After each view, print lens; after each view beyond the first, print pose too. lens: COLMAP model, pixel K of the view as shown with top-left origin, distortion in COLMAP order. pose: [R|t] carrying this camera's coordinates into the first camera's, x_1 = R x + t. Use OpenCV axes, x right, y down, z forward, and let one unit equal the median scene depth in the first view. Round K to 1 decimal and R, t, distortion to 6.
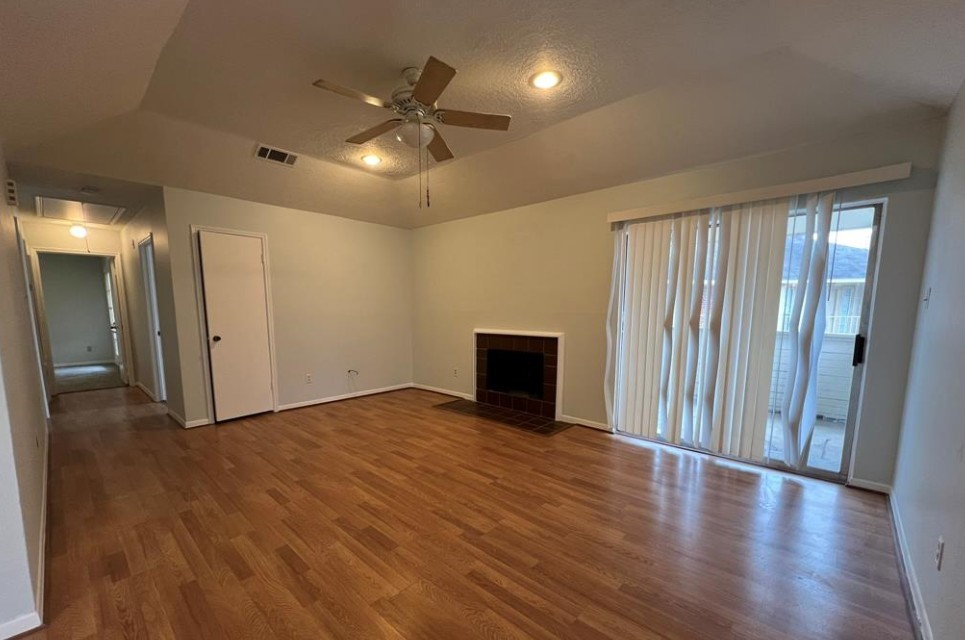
lens RADIAL K [[396.2, 0, 480.7], [0, 396.2, 358.1], [0, 0, 1]] dist [0.000069, 0.000237]
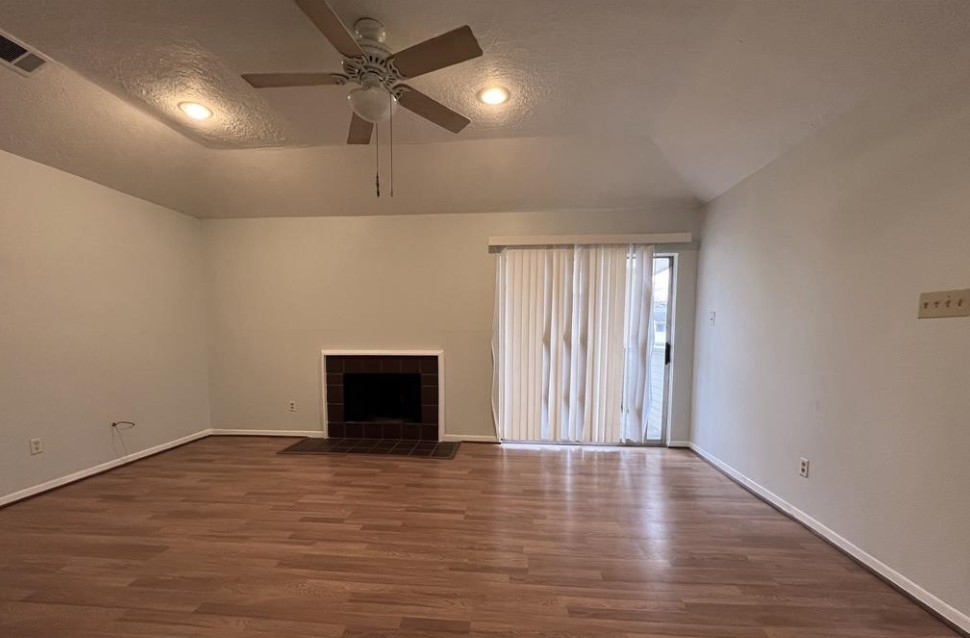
lens RADIAL K [[396.1, 0, 484.8], [0, 396.1, 363.1], [0, 0, 1]] dist [-0.000906, 0.000129]
pose [[0.786328, -0.052390, 0.615584, -0.374603], [0.078826, 0.996762, -0.015858, -0.011291], [-0.612760, 0.060993, 0.787912, 0.198668]]
